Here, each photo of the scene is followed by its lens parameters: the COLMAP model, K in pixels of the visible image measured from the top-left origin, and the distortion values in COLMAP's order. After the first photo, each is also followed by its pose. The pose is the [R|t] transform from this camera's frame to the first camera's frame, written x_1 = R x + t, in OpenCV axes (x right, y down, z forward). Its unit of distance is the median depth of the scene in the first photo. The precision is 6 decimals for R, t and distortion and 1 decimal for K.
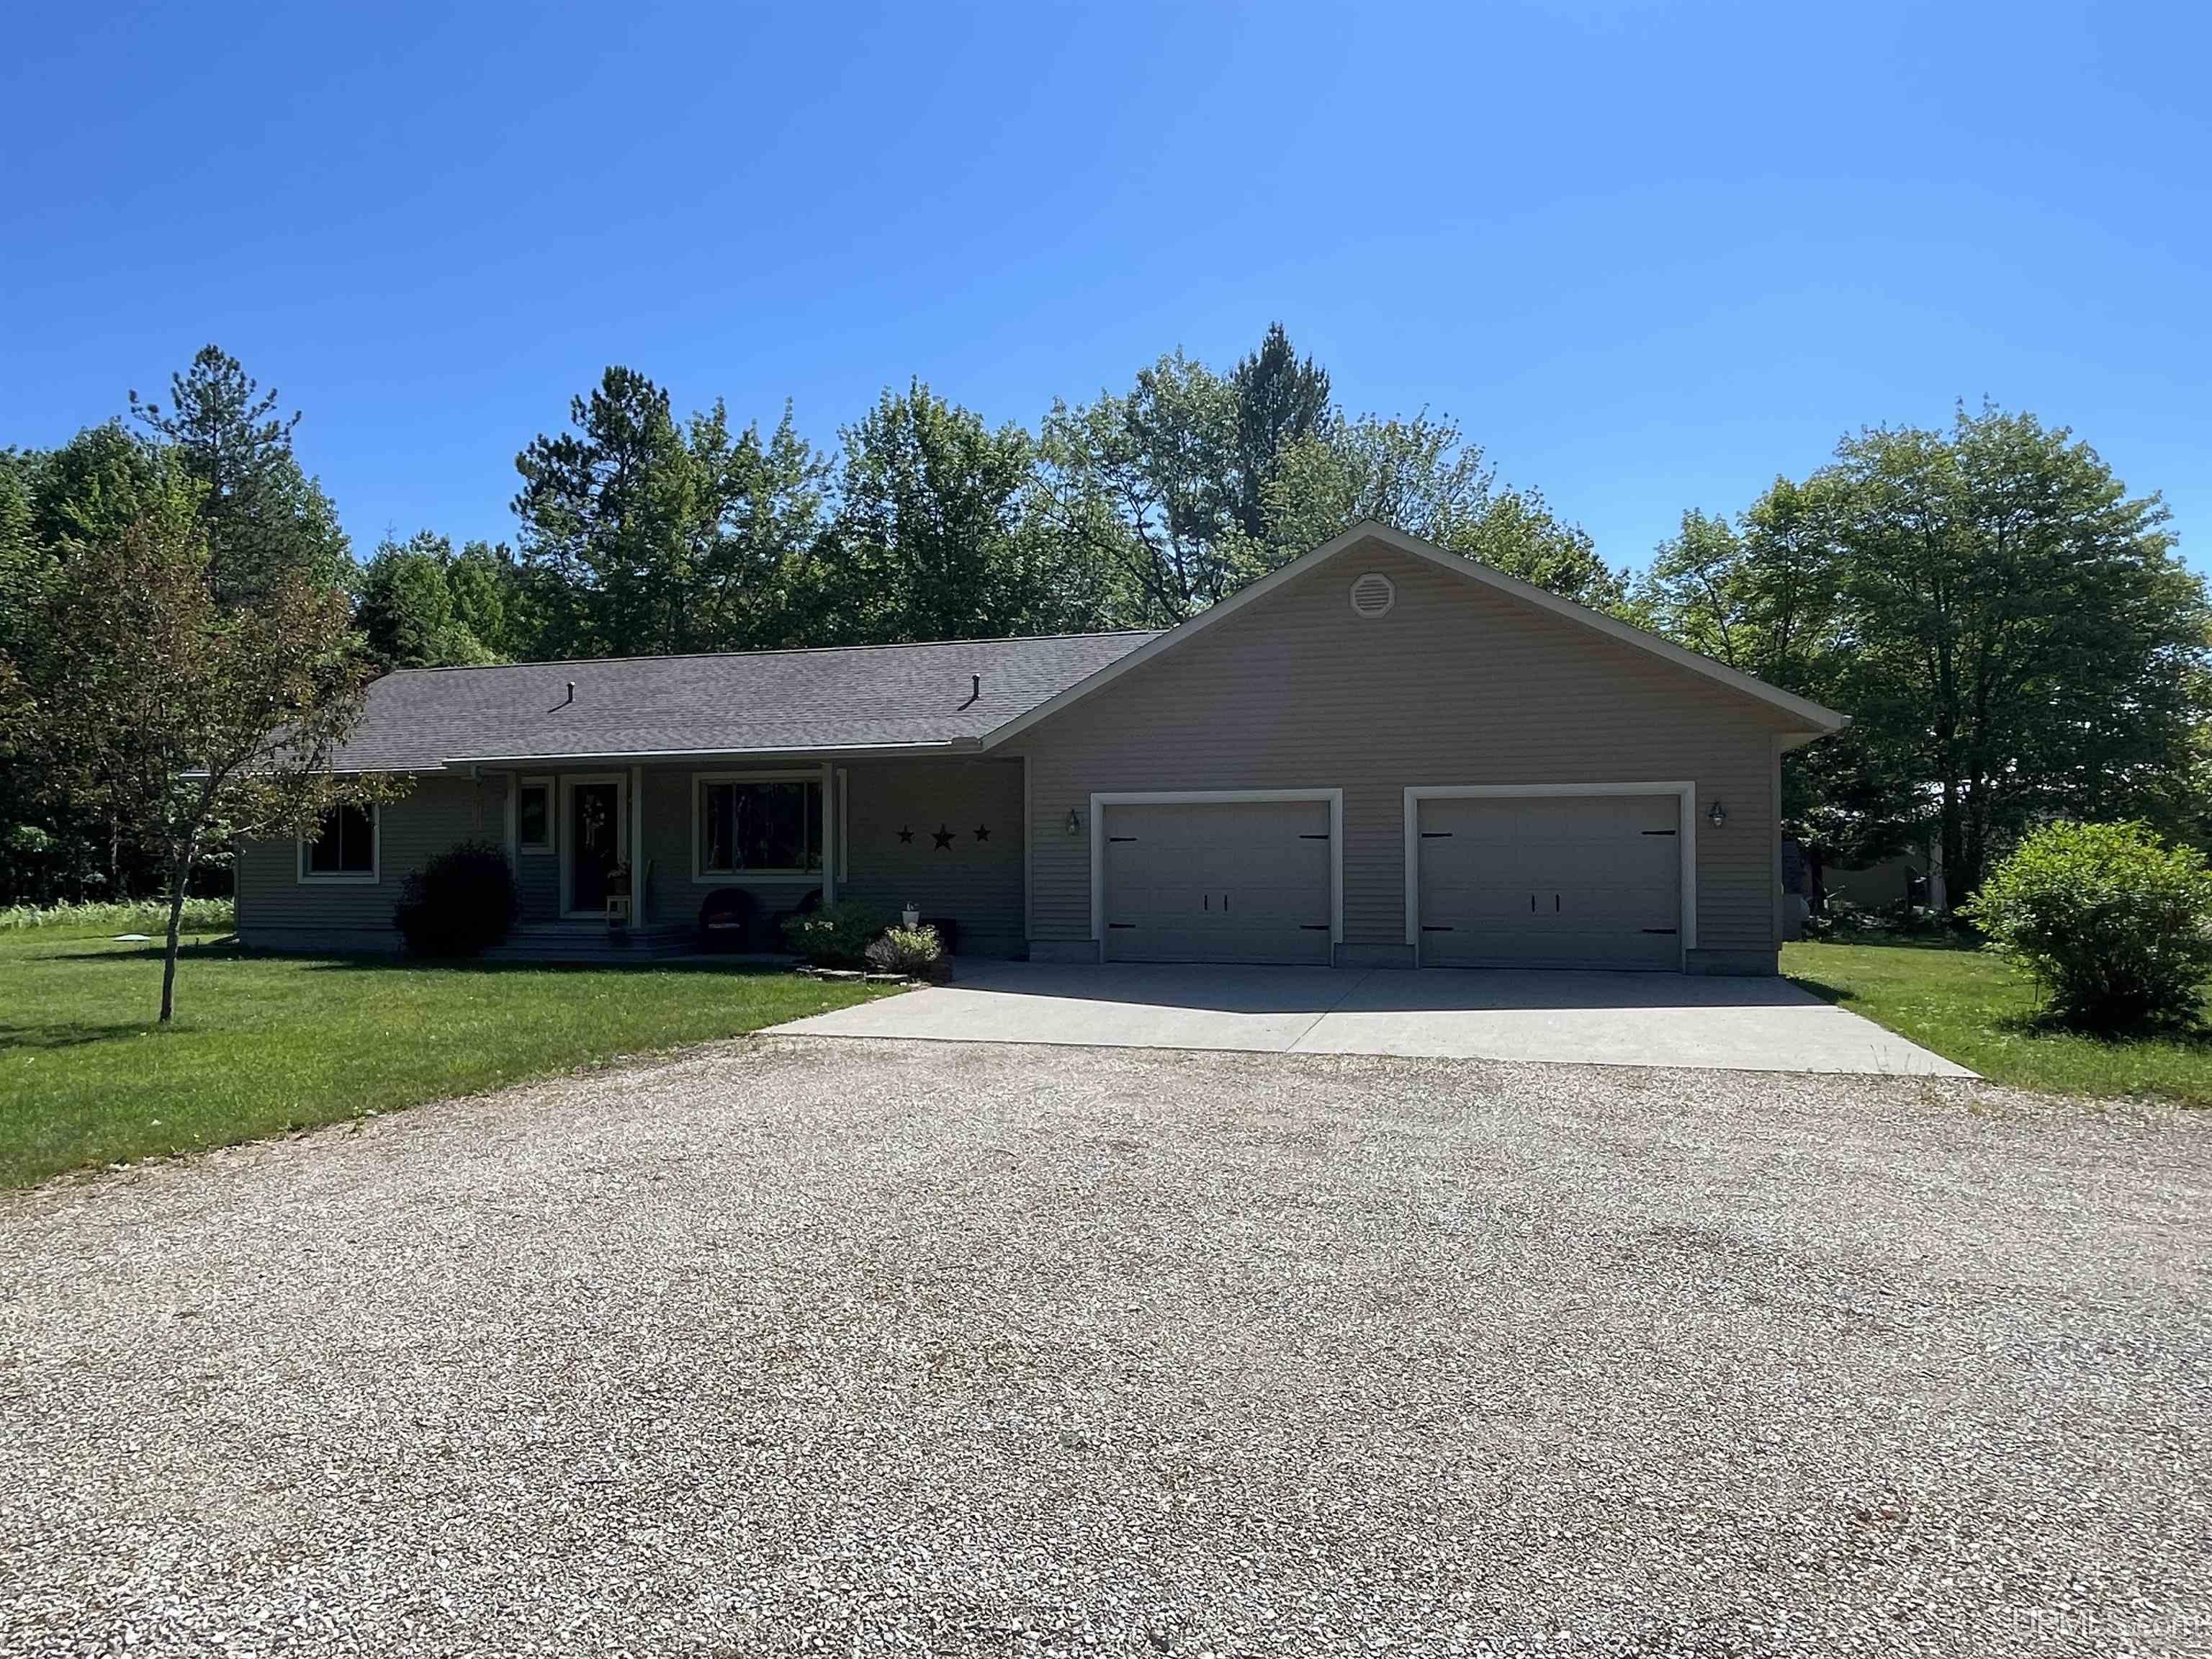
lens RADIAL K [[1358.3, 0, 1106.0], [0, 1358.3, 829.5], [0, 0, 1]] dist [0.000779, -0.027216]
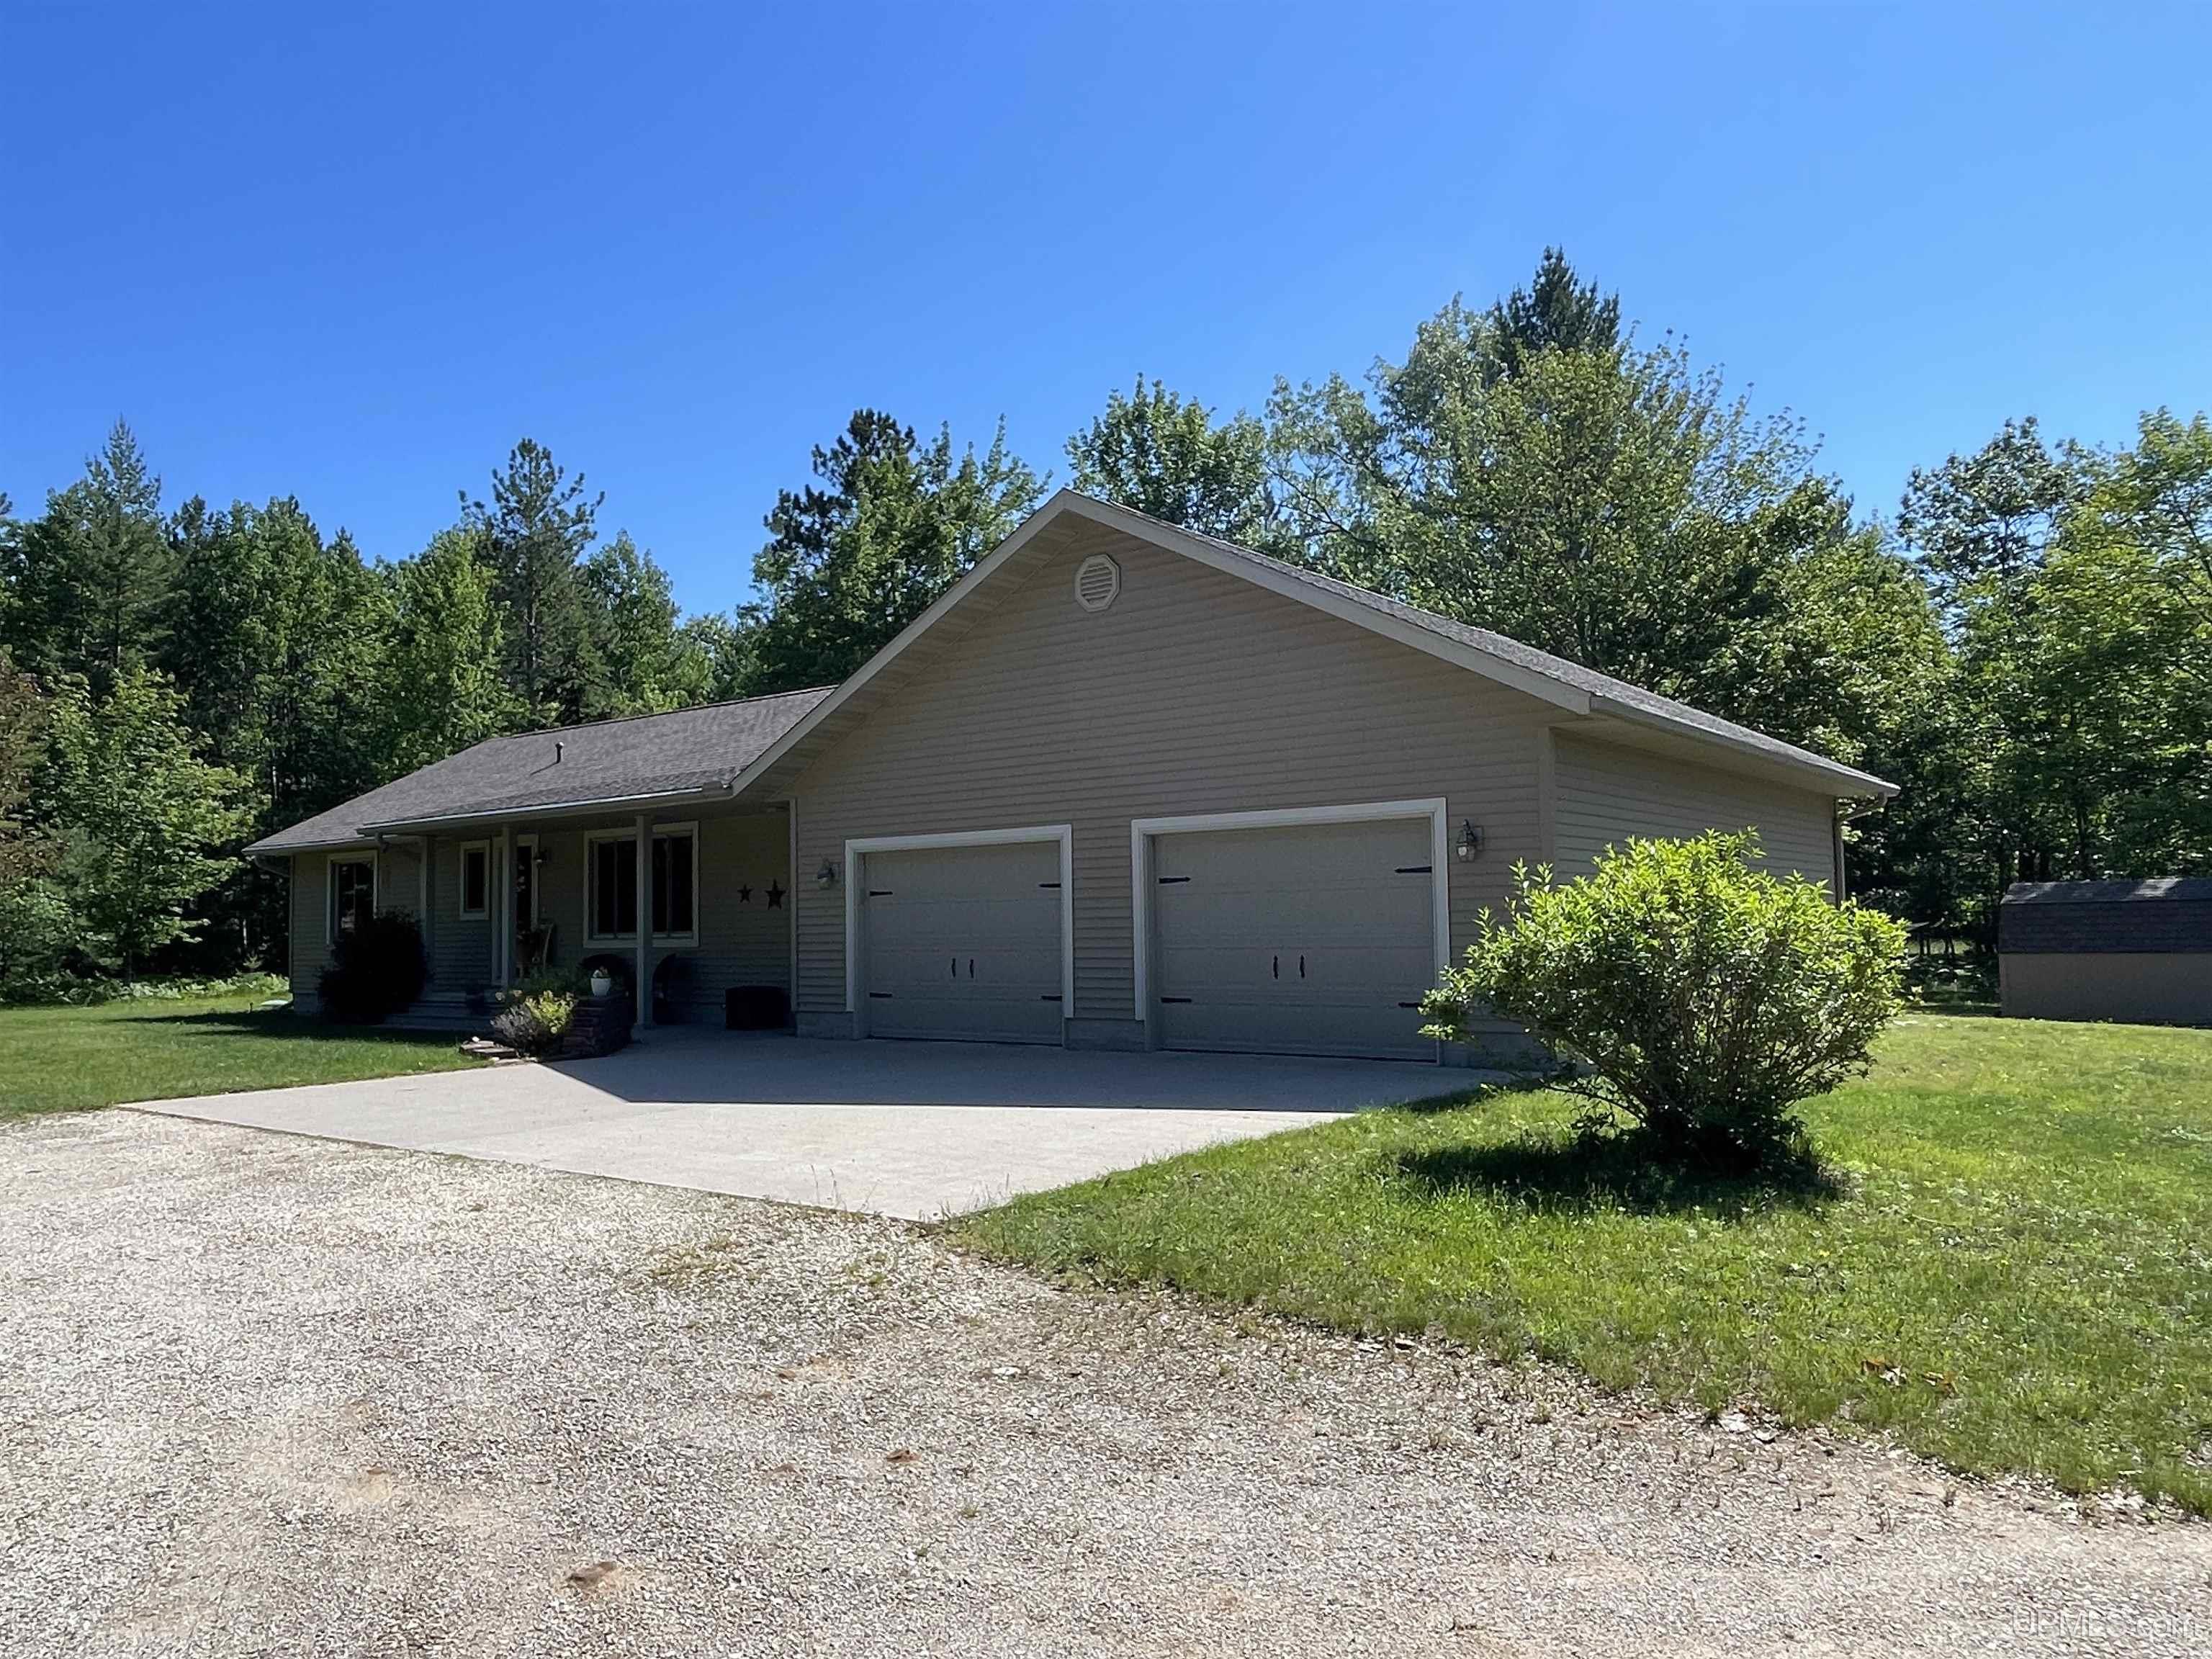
lens RADIAL K [[1506.4, 0, 1106.0], [0, 1506.4, 829.5], [0, 0, 1]] dist [0.000085, -0.000664]
pose [[0.932083, -0.036662, -0.360384, 0.191532], [0.025902, 0.999064, -0.034644, 0.001533], [0.361317, 0.022957, 0.932160, 0.066094]]
